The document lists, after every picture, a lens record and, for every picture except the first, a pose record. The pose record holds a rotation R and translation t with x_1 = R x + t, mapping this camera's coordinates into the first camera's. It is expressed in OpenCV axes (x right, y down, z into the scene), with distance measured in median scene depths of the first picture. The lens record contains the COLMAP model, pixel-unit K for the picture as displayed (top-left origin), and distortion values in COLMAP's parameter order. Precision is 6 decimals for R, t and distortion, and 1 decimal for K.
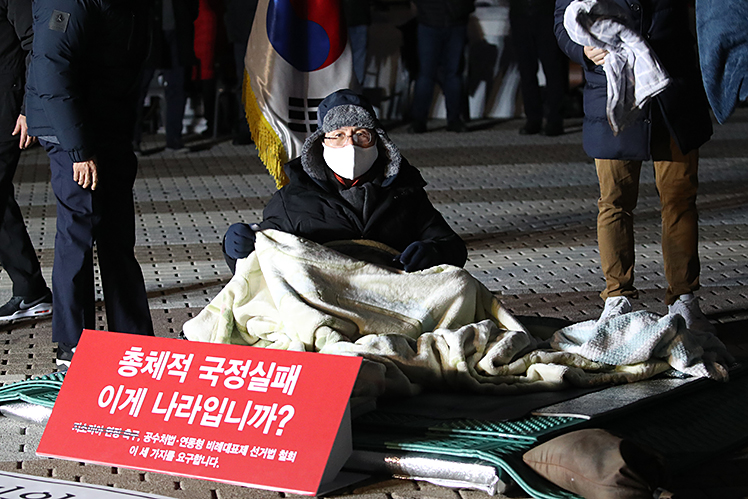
lens RADIAL K [[2166.5, 0, 374.1], [0, 2166.5, 249.3], [0, 0, 1]] dist [-0.099753, 0.000000]
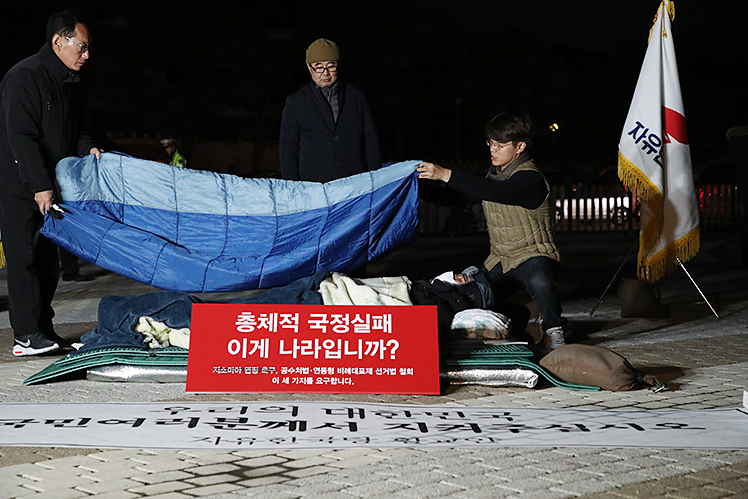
lens RADIAL K [[1456.2, 0, 366.3], [0, 1456.2, 247.5], [0, 0, 1]] dist [0.437001, 0.000000]
pose [[0.809977, 0.006082, 0.586430, -0.631768], [0.043149, 0.996618, -0.069933, 0.076195], [-0.584872, 0.081948, 0.806975, 0.182327]]
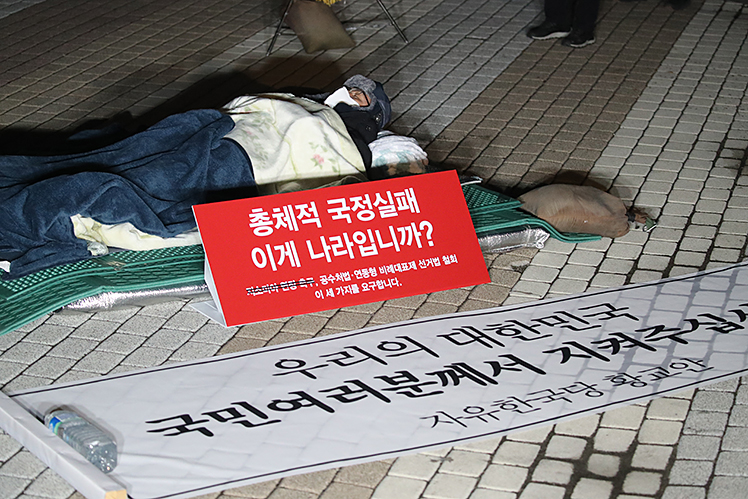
lens RADIAL K [[2166.5, 0, 323.4], [0, 2166.5, 226.1], [0, 0, 1]] dist [-0.099753, 0.000000]
pose [[0.399430, -0.223280, 0.889158, -1.118637], [0.080901, 0.974689, 0.208415, -0.179503], [-0.913187, -0.011314, 0.407383, 0.539064]]
